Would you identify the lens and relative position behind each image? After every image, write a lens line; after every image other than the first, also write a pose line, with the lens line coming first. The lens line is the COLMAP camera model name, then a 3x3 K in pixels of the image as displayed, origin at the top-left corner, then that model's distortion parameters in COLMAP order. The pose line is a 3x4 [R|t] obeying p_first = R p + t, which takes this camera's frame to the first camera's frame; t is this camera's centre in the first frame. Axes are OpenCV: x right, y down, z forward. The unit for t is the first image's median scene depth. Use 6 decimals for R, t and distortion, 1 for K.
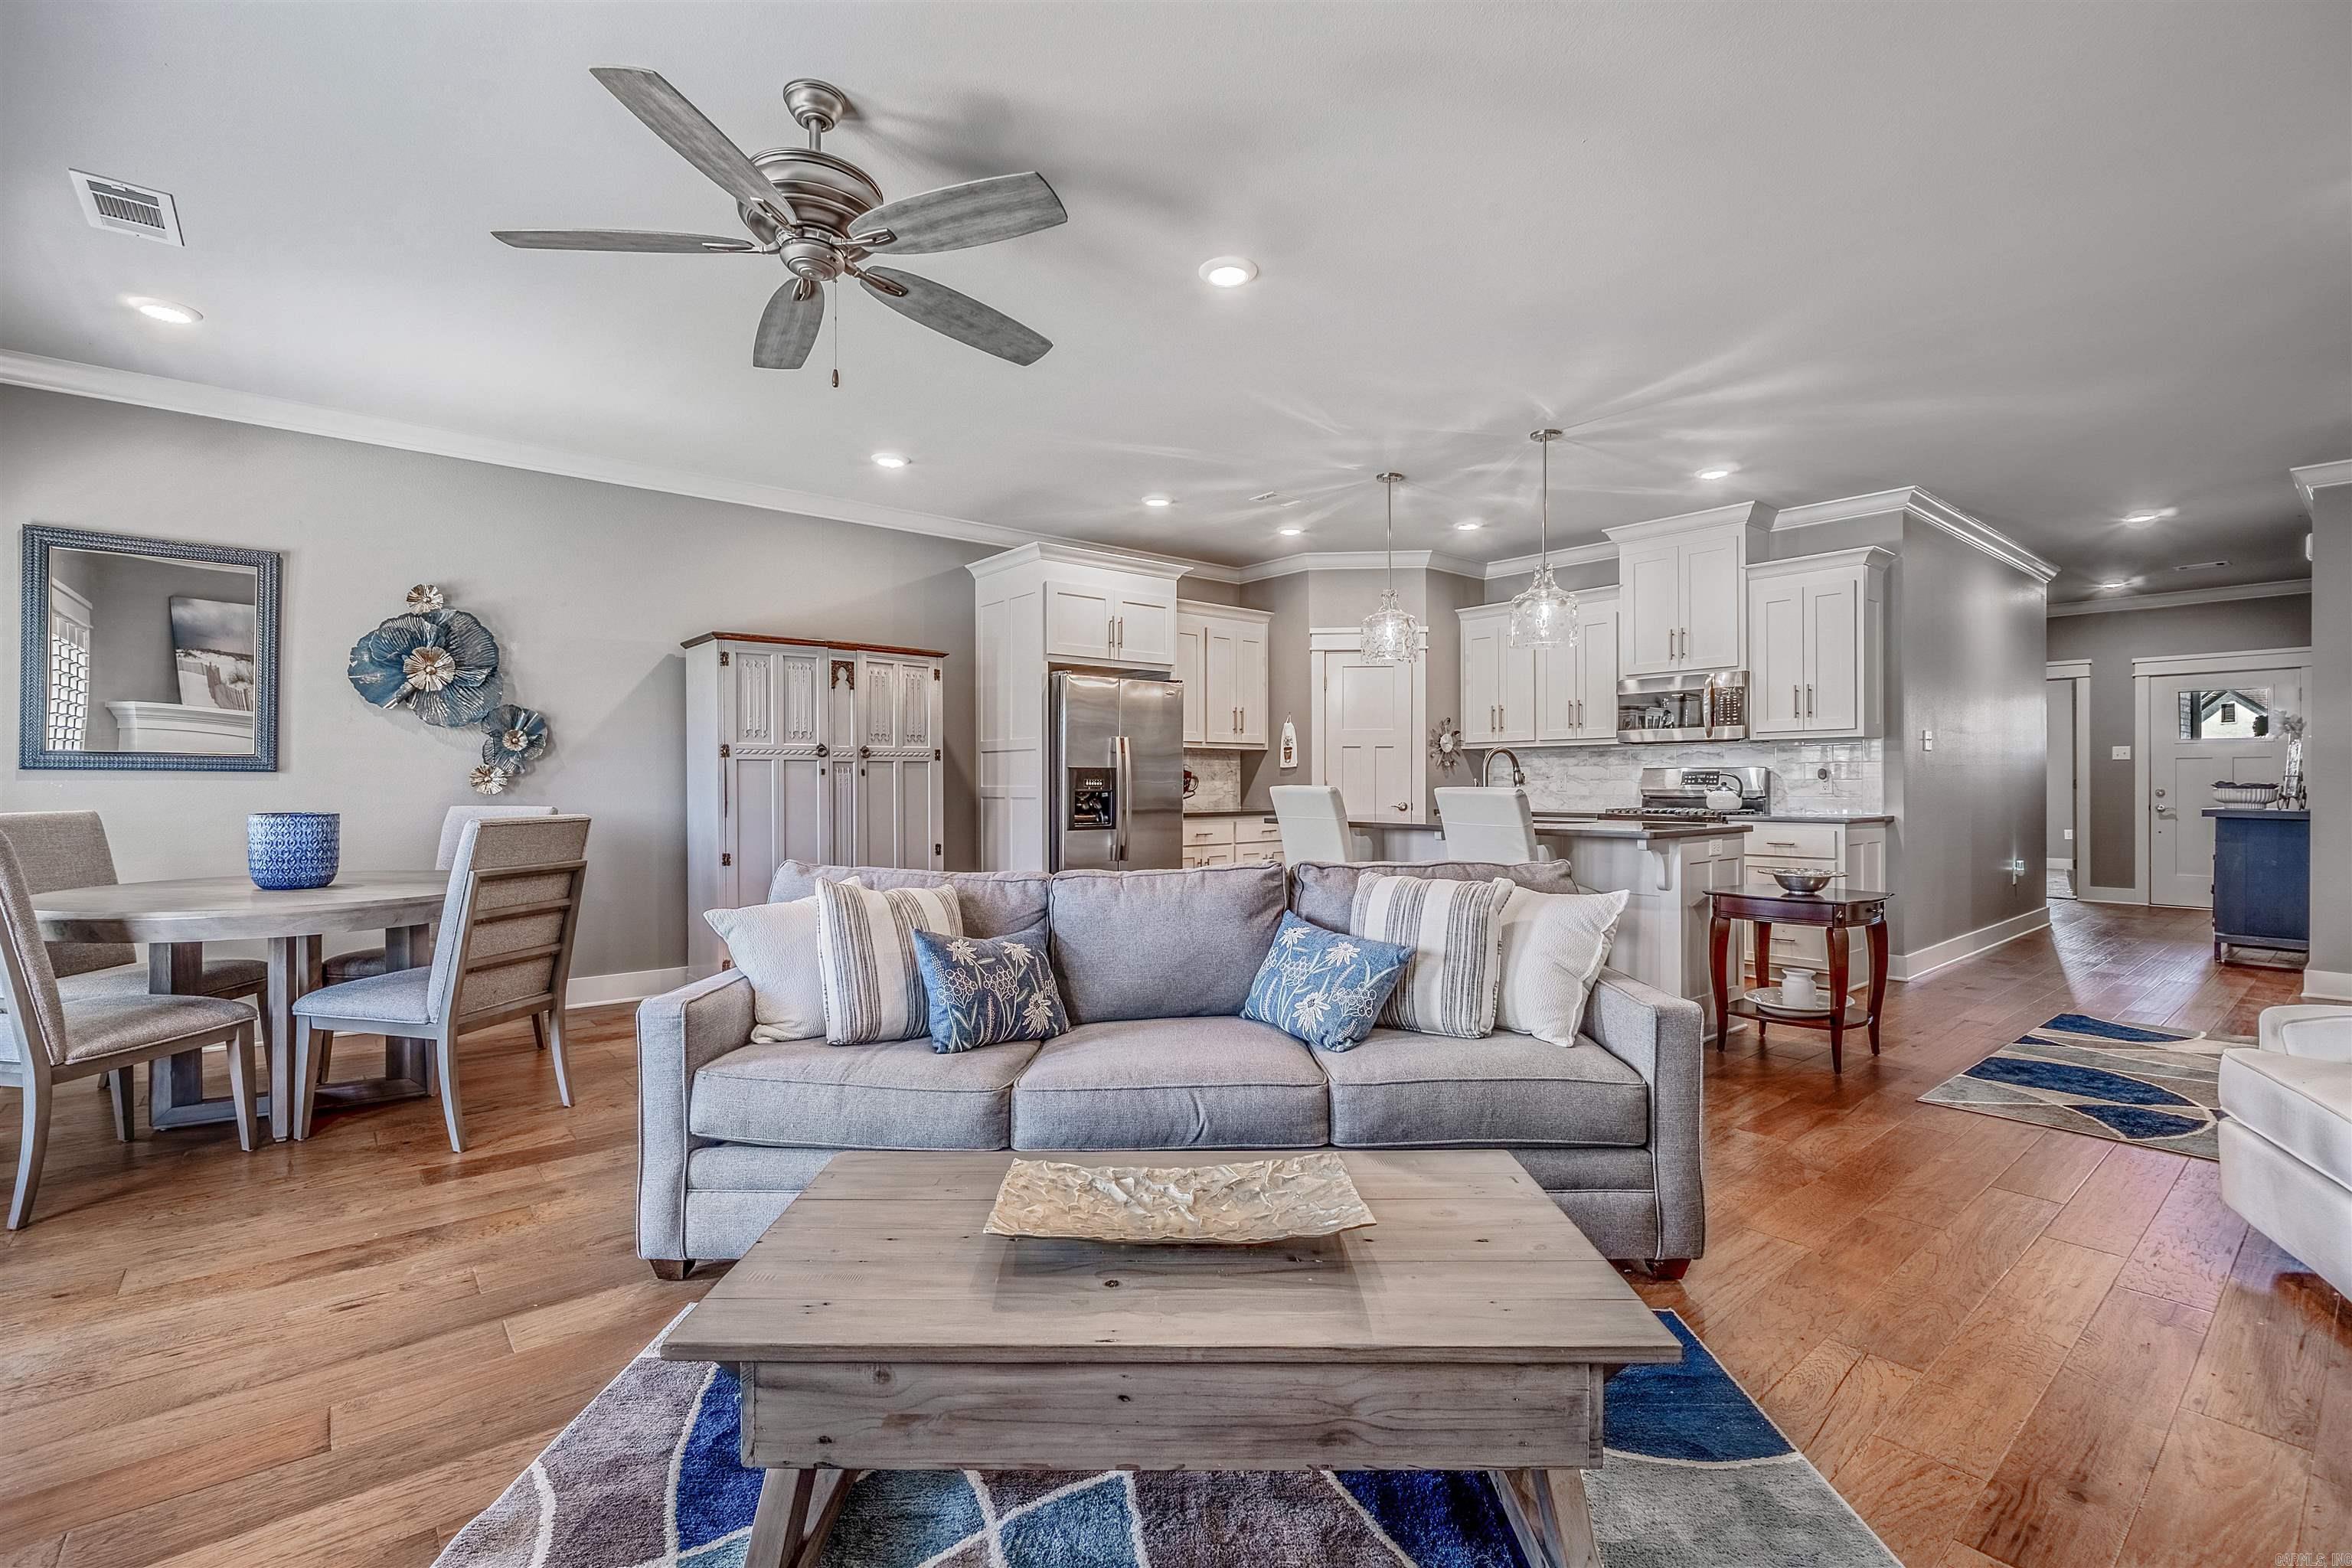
lens RADIAL K [[1038.8, 0, 1175.8], [0, 1038.8, 776.4], [0, 0, 1]] dist [-0.000245, -0.000032]
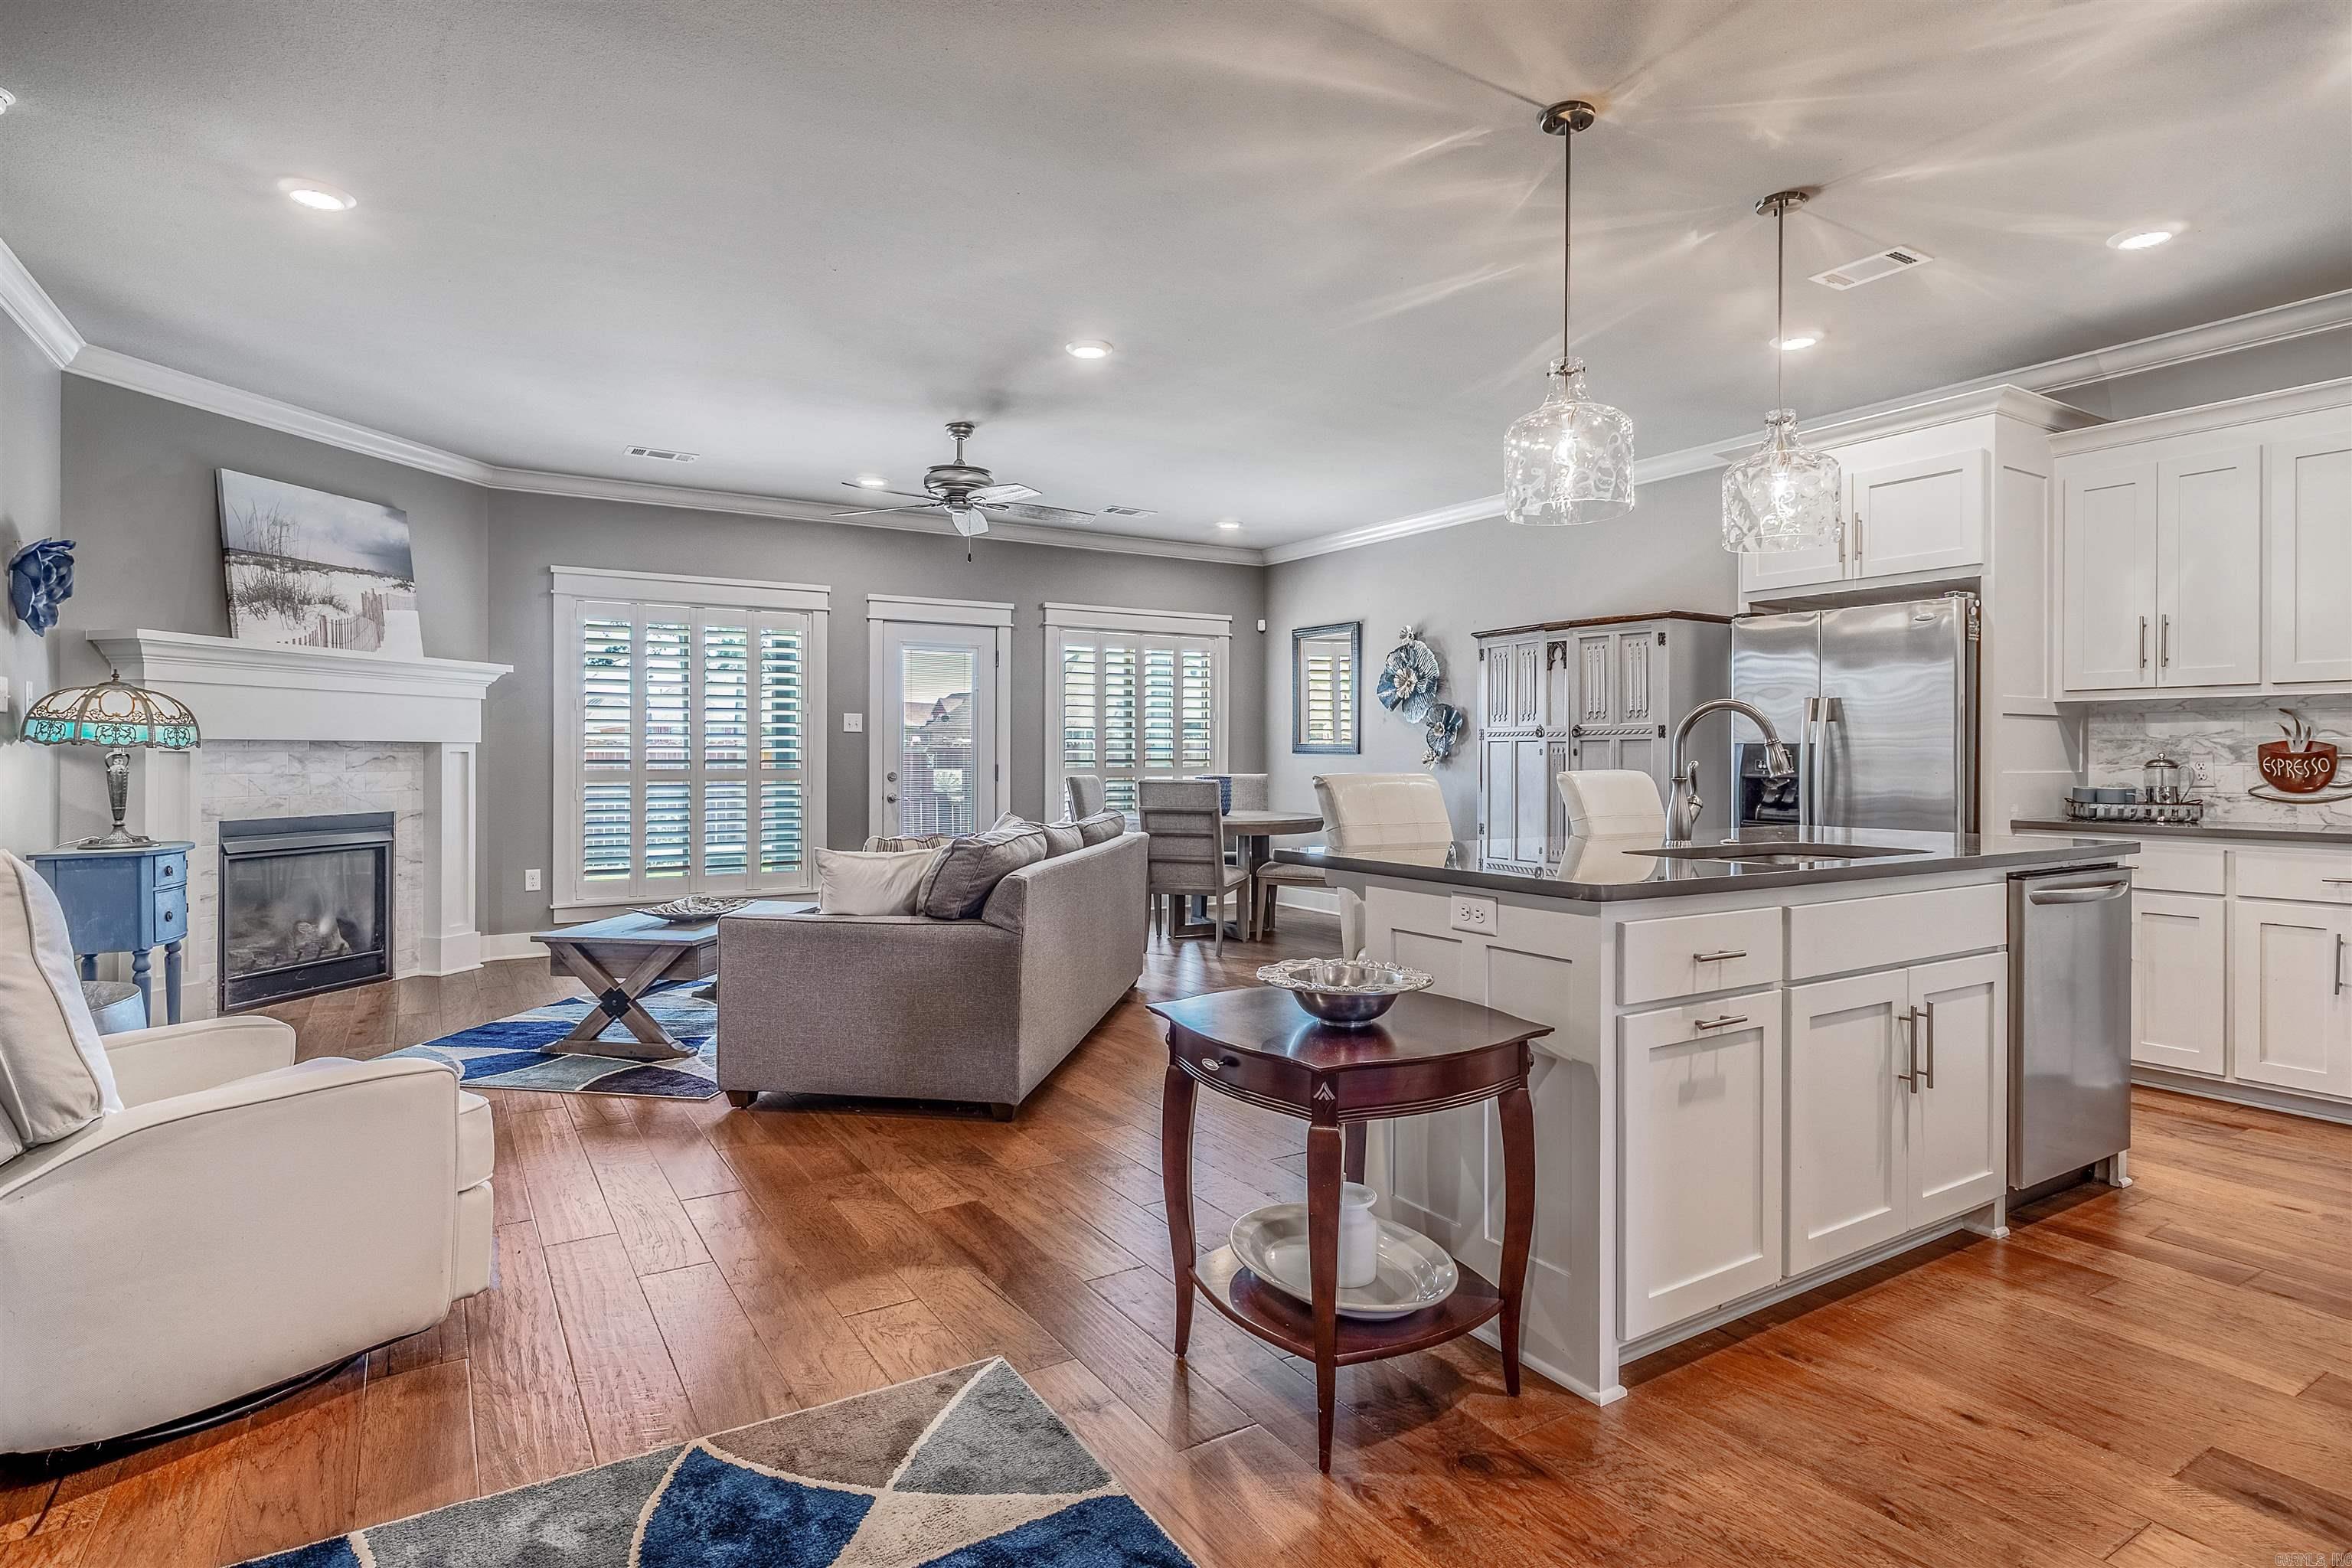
lens RADIAL K [[1208.8, 0, 1164.3], [0, 1208.8, 756.9], [0, 0, 1]] dist [-0.000665, -0.001261]
pose [[-0.139261, 0.001038, -0.990255, 0.820024], [0.002743, 0.999996, 0.000662, -0.001180], [0.990252, -0.002624, -0.139264, 0.723236]]
